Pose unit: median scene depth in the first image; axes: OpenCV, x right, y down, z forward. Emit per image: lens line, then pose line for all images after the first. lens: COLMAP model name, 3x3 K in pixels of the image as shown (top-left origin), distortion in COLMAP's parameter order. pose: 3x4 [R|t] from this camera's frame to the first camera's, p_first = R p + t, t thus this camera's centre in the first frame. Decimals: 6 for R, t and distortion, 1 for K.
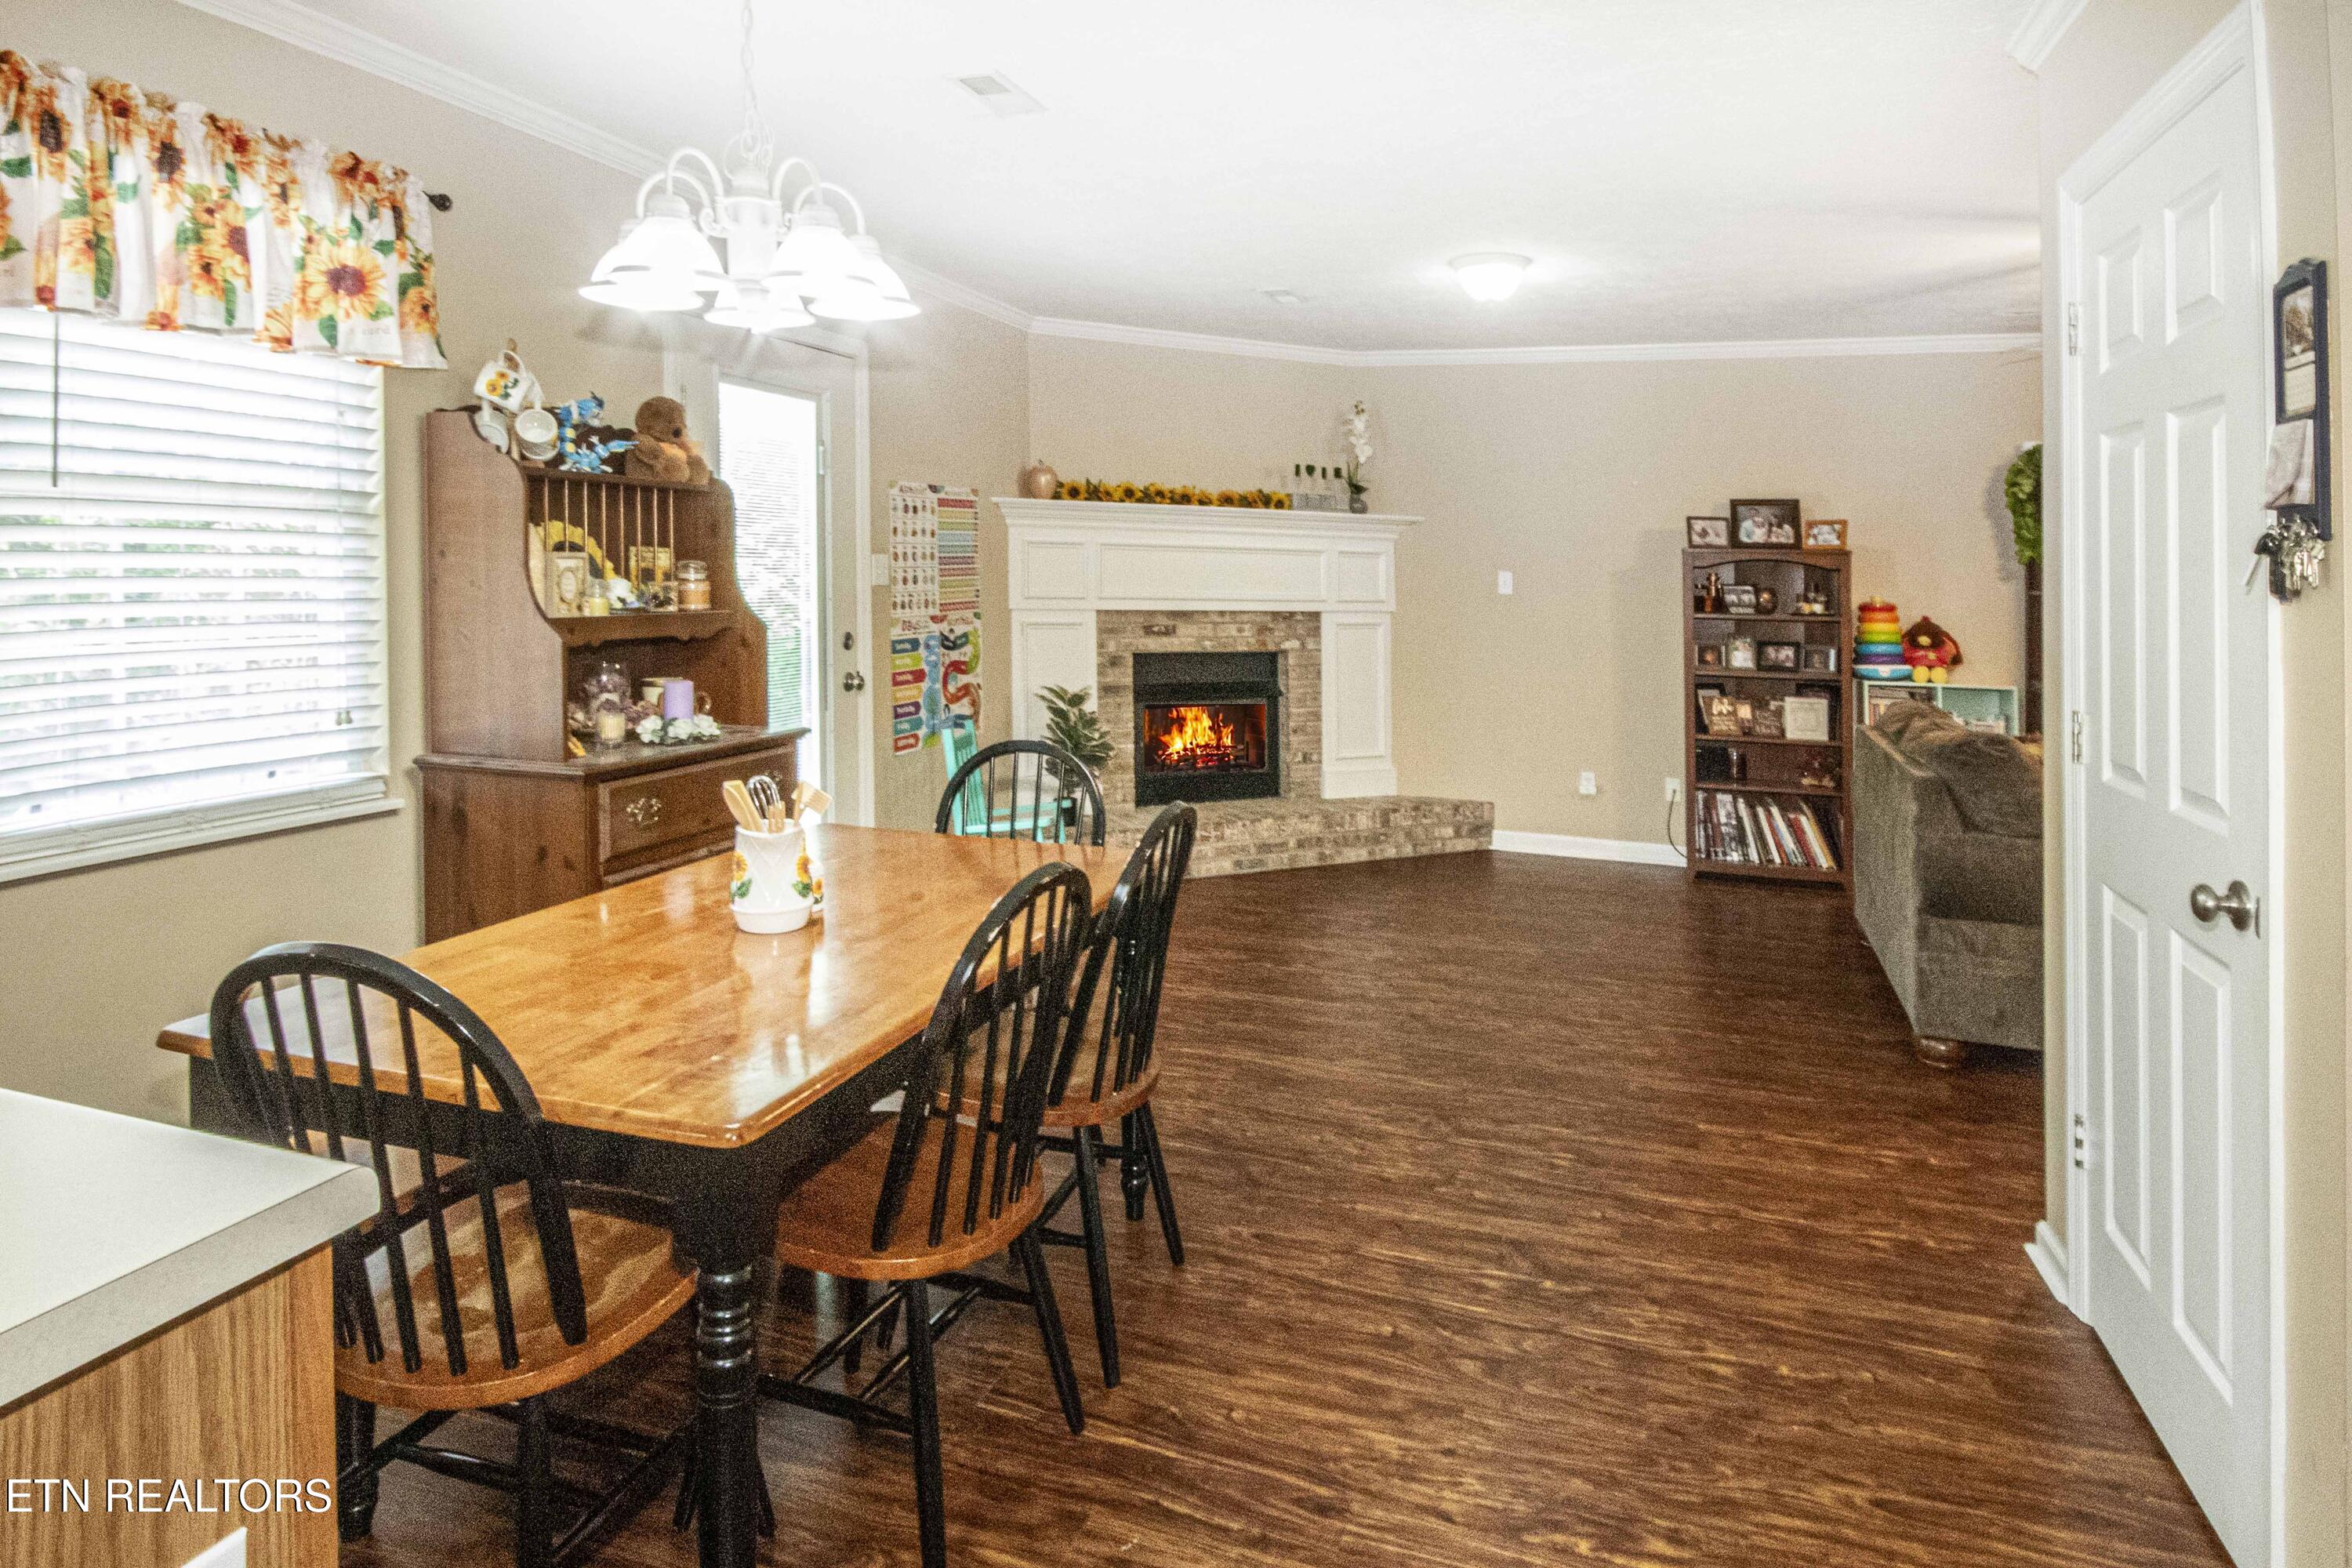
lens RADIAL K [[1330.8, 0, 1247.4], [0, 1330.8, 576.2], [0, 0, 1]] dist [0.012097, -0.004064]
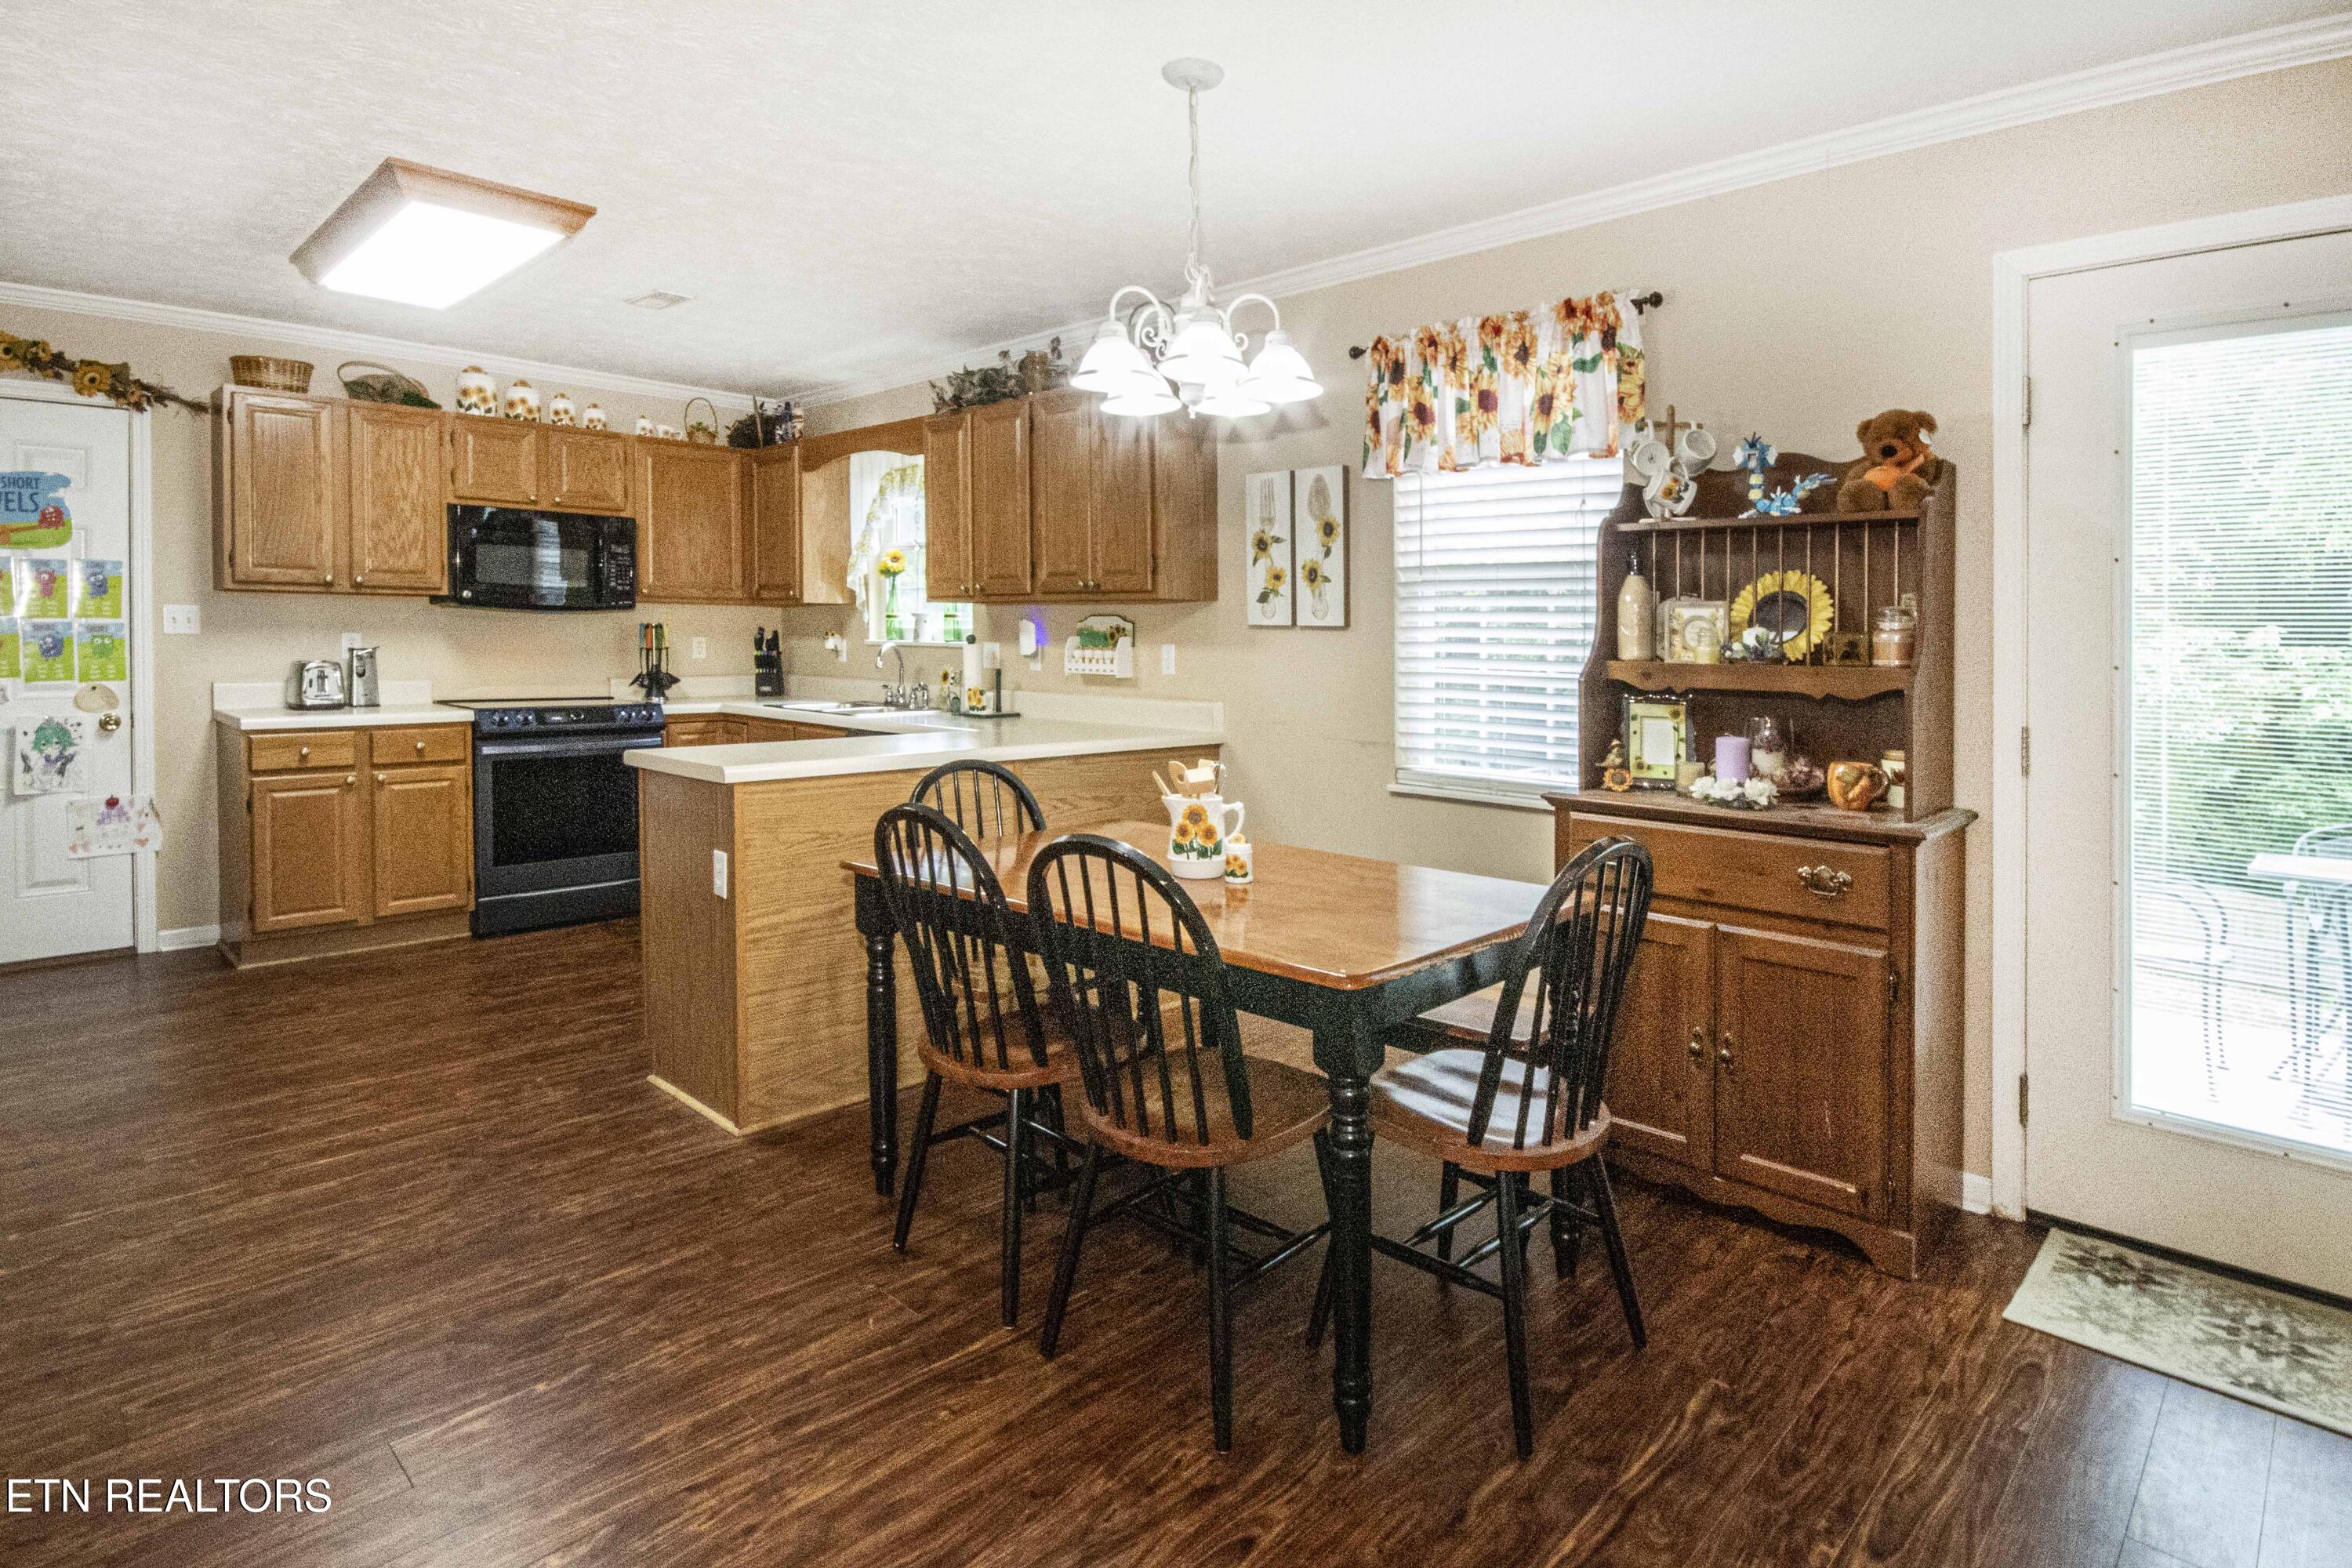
lens RADIAL K [[1330.8, 0, 1239.2], [0, 1330.8, 655.5], [0, 0, 1]] dist [0.012097, -0.004064]
pose [[-0.466661, -0.012052, -0.884354, 0.301347], [-0.032297, 0.999472, 0.003422, 0.017983], [0.883846, 0.030159, -0.466804, 0.635015]]
